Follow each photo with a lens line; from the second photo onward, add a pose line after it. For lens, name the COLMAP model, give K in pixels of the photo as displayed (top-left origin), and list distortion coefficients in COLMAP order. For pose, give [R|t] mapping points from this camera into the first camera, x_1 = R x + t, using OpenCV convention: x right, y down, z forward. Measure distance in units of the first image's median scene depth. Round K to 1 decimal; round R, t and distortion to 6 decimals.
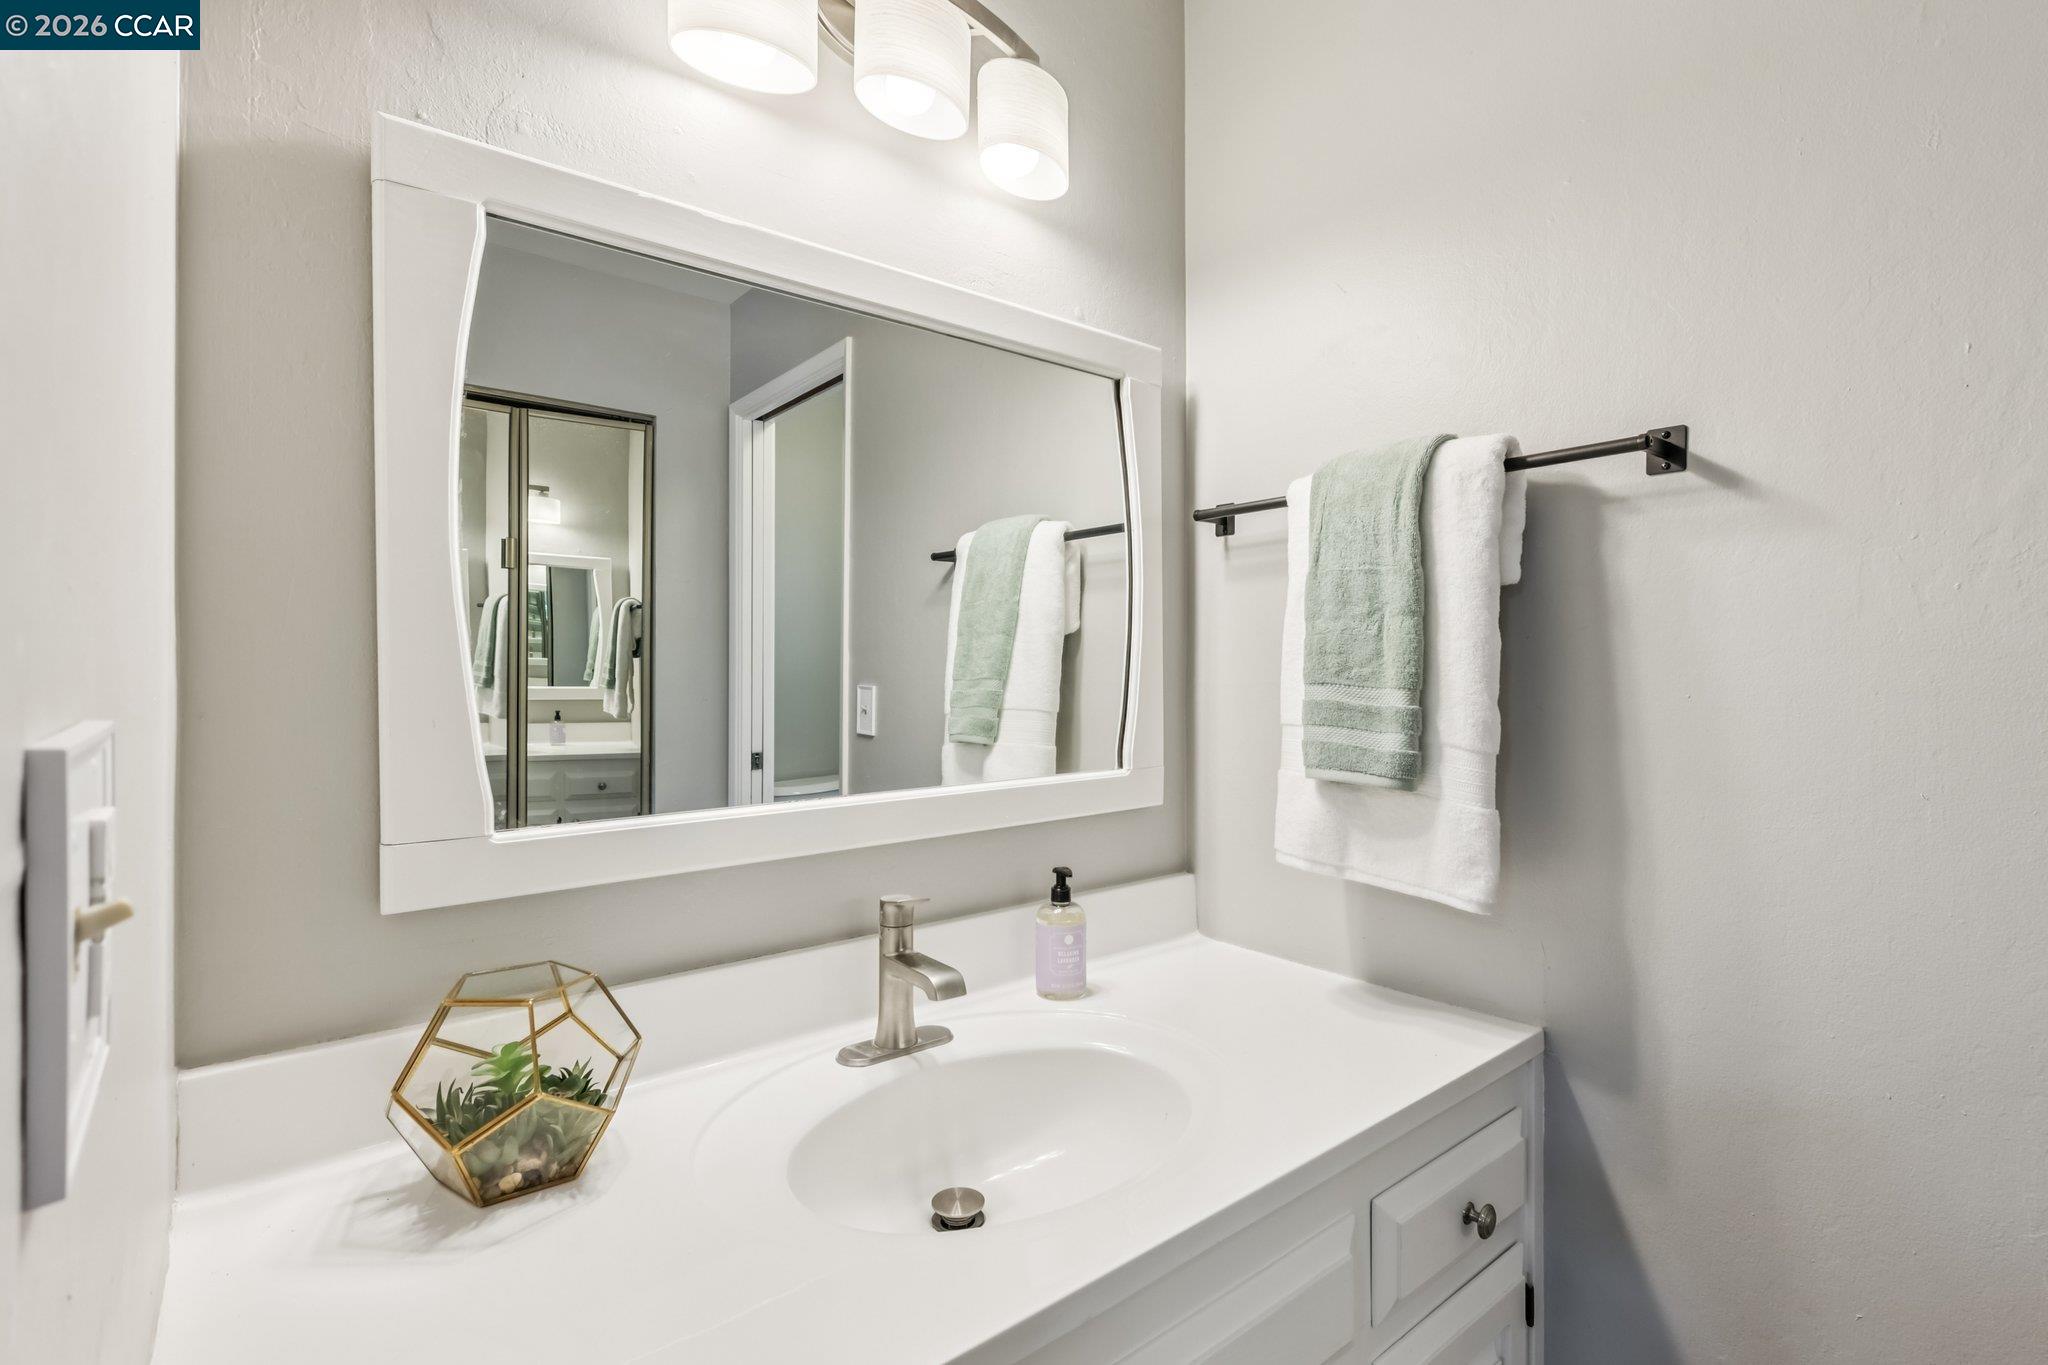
lens RADIAL K [[948.7, 0, 1027.6], [0, 948.7, 672.9], [0, 0, 1]] dist [-0.000813, 0.001441]
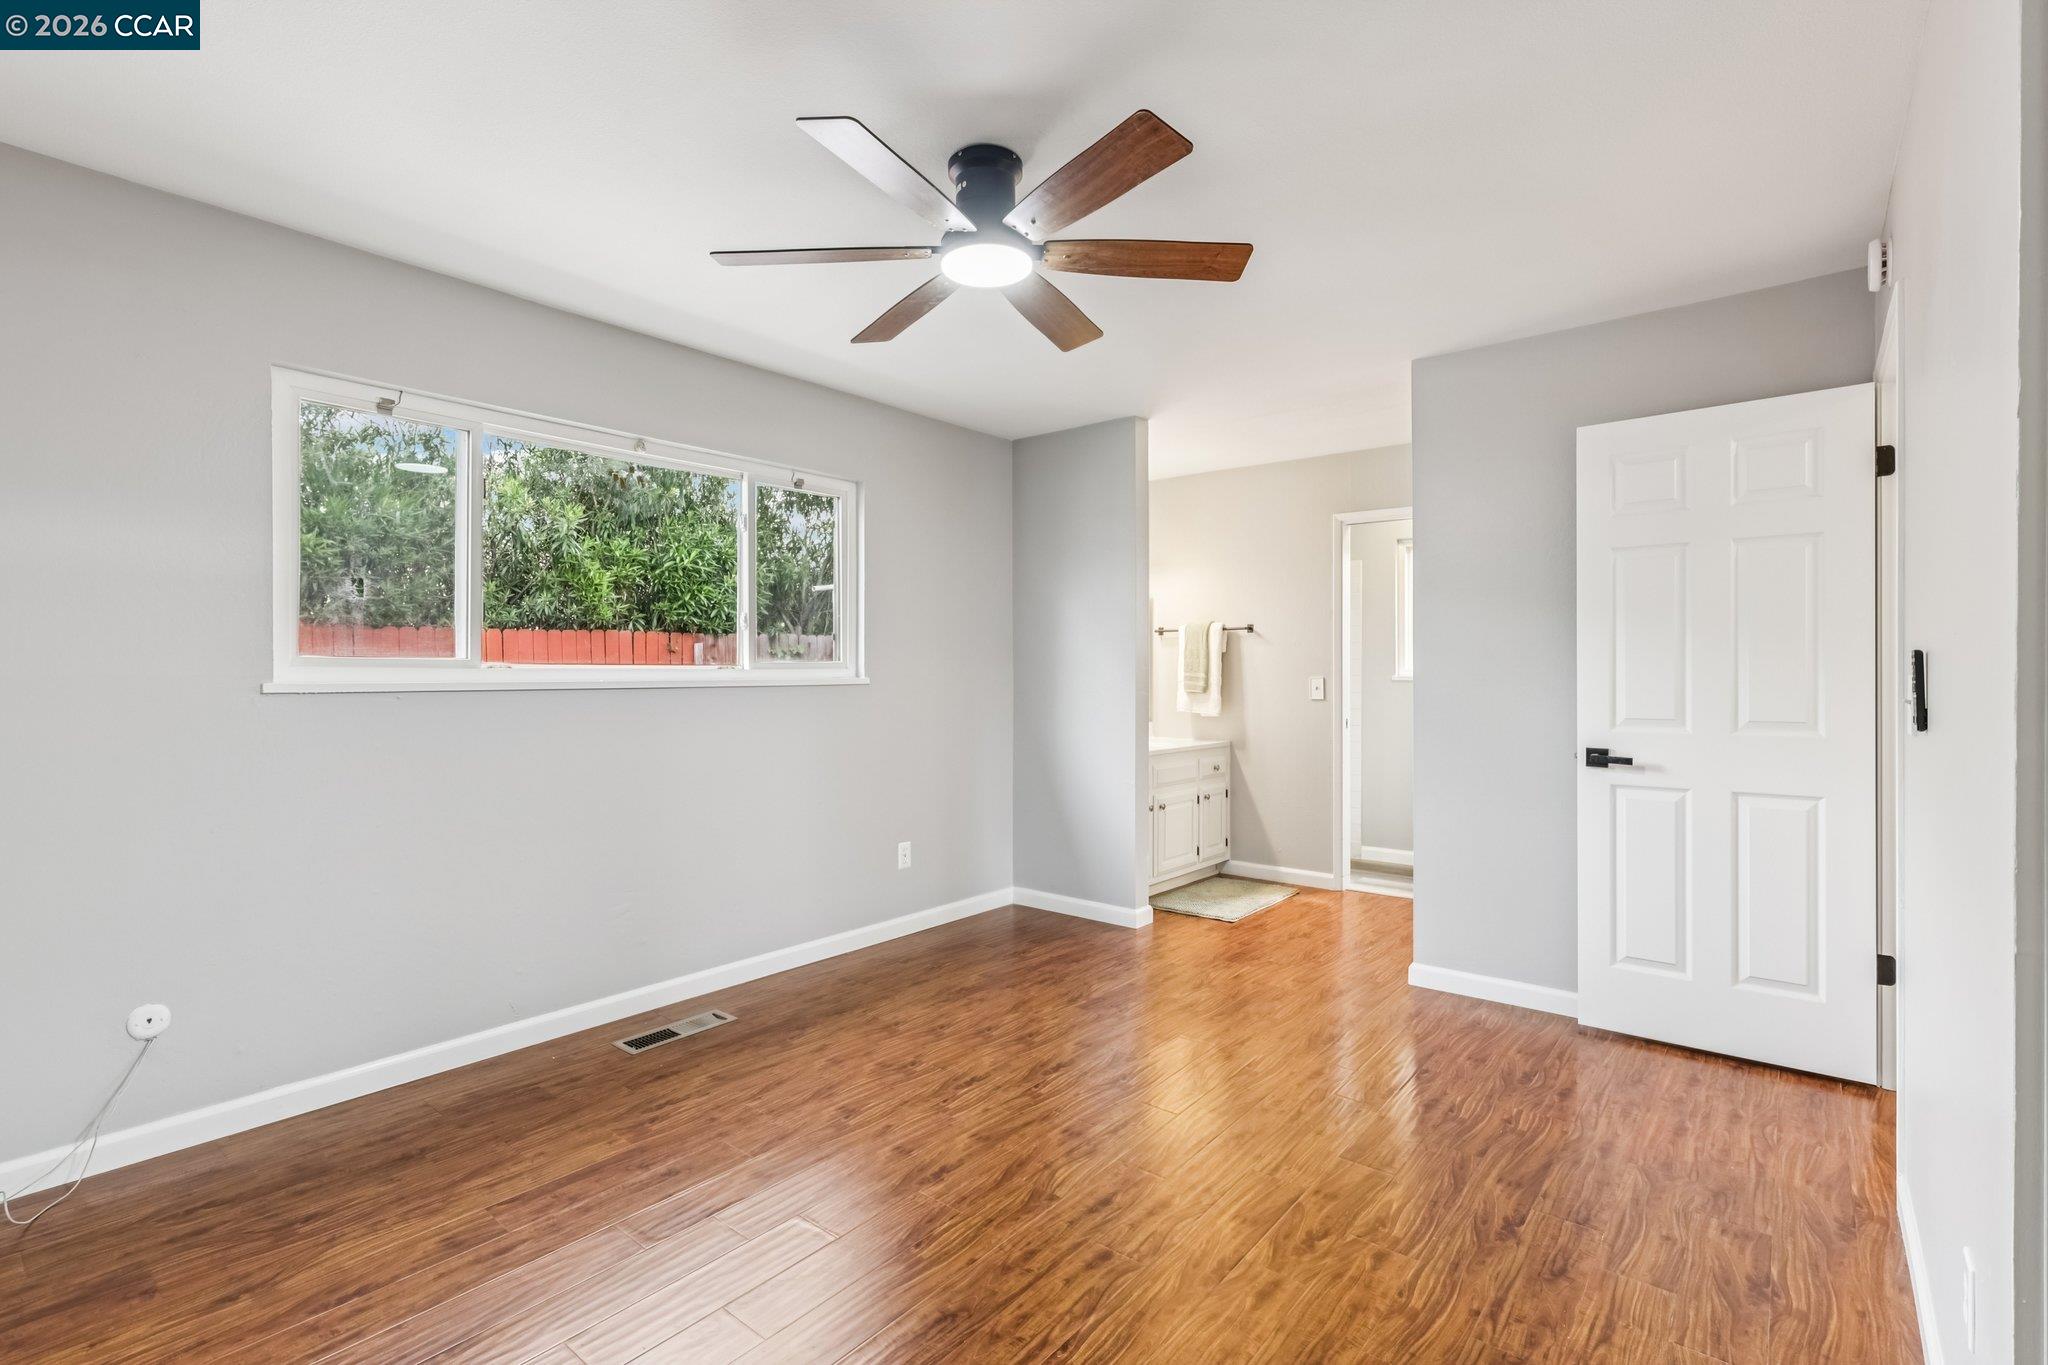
lens RADIAL K [[948.7, 0, 1021.5], [0, 948.7, 678.3], [0, 0, 1]] dist [-0.000813, 0.001441]
pose [[0.979122, 0.000957, 0.203273, -1.437789], [-0.001969, 0.999987, 0.004777, 0.021808], [-0.203266, -0.005078, 0.979110, -3.408435]]
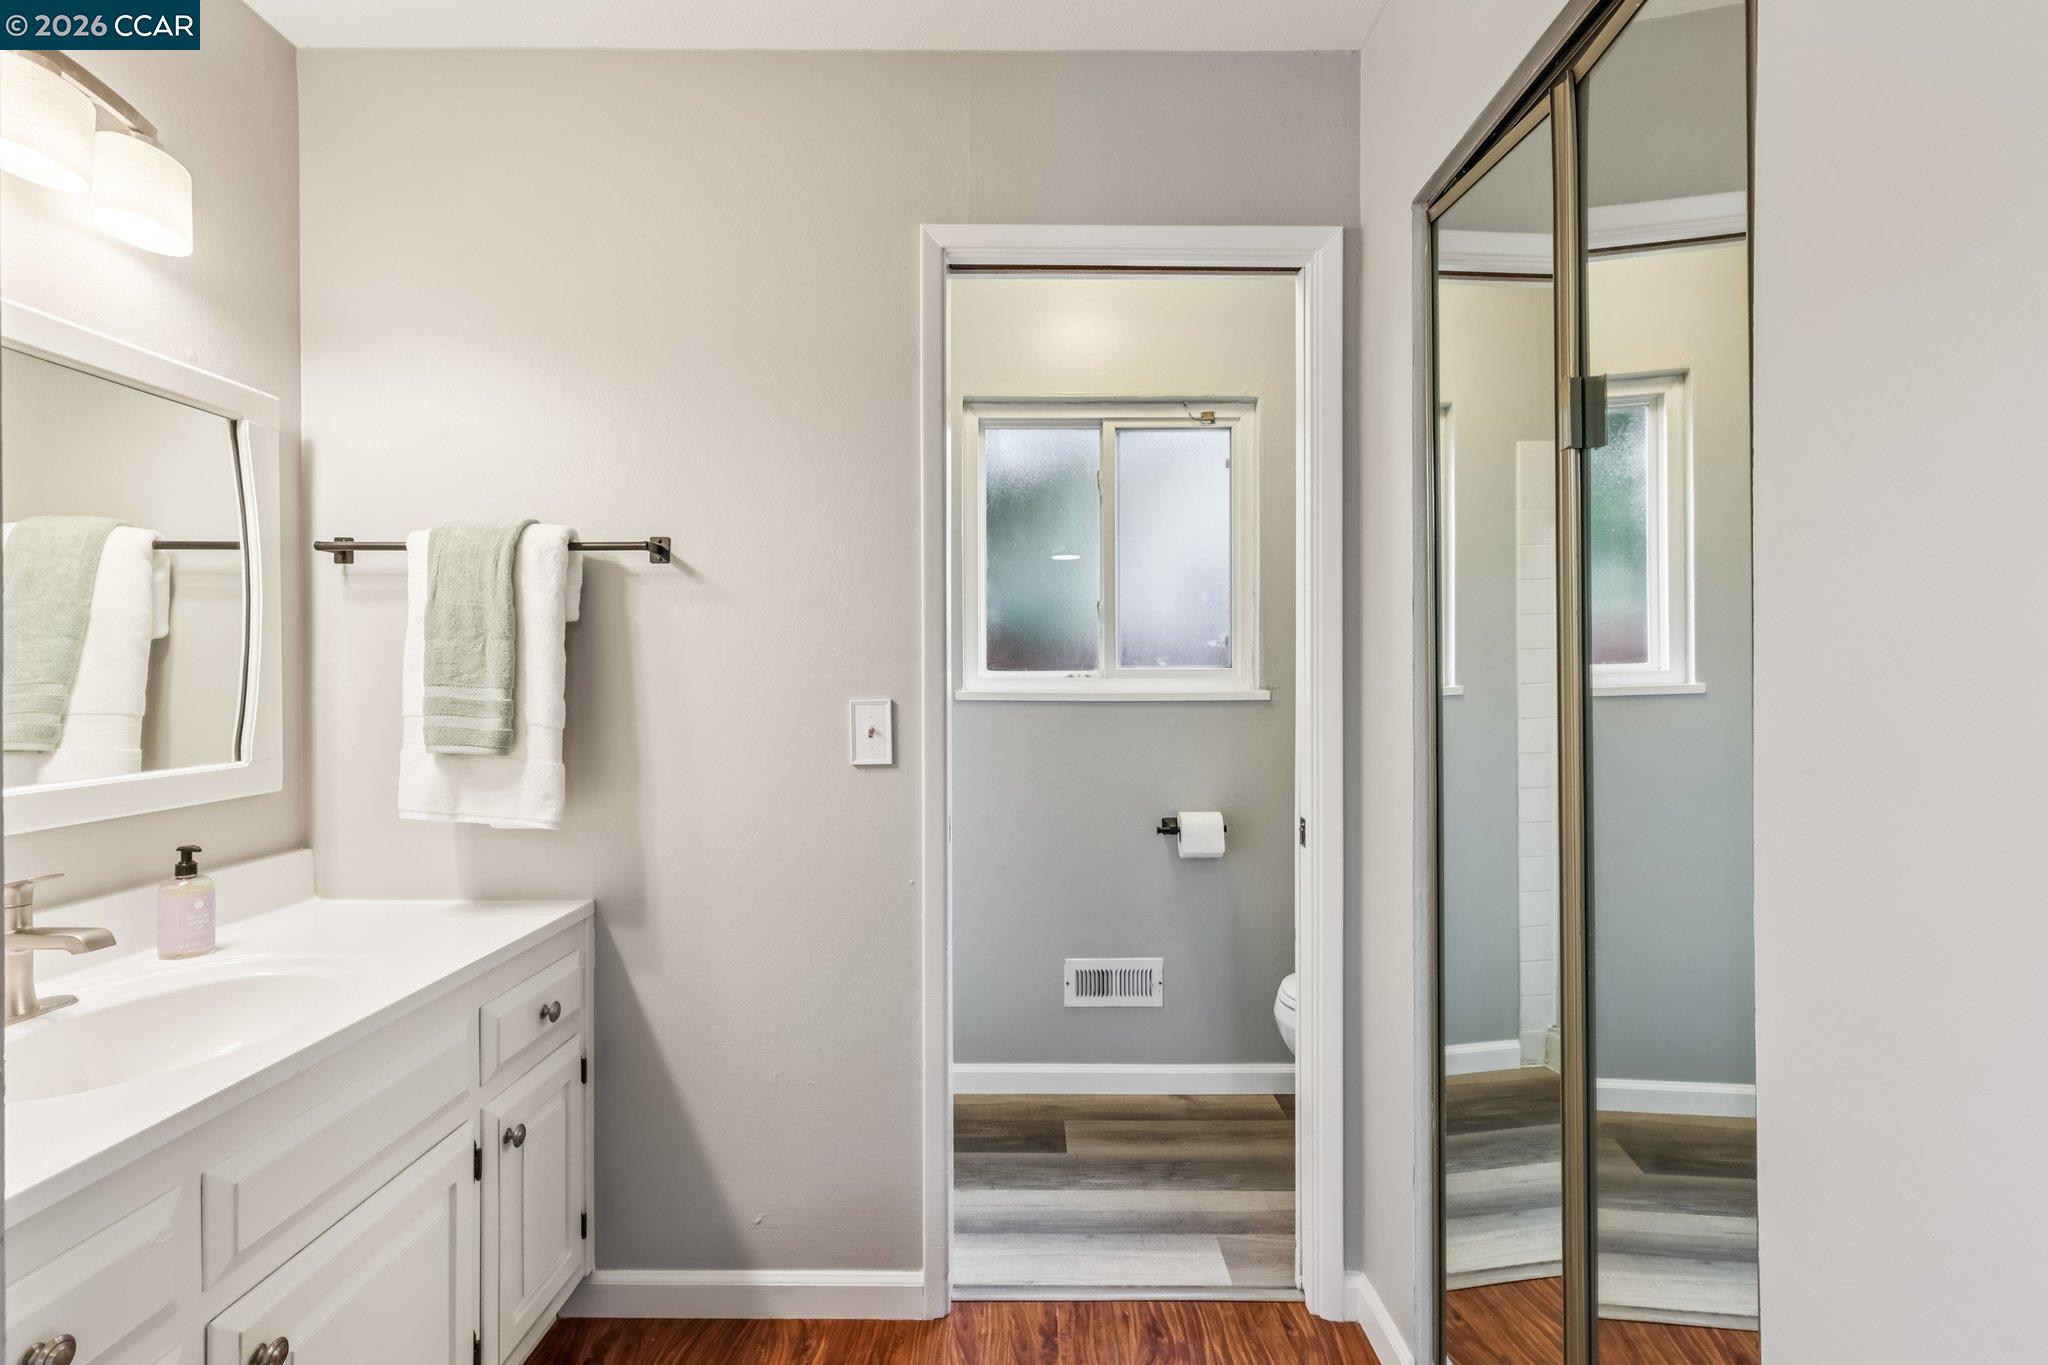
lens RADIAL K [[948.7, 0, 1021.0], [0, 948.7, 678.7], [0, 0, 1]] dist [-0.000813, 0.001441]
pose [[0.635832, -0.001326, 0.771826, -0.215362], [-0.000583, 0.999997, 0.002198, -0.001427], [-0.771827, -0.001848, 0.635830, -0.531419]]
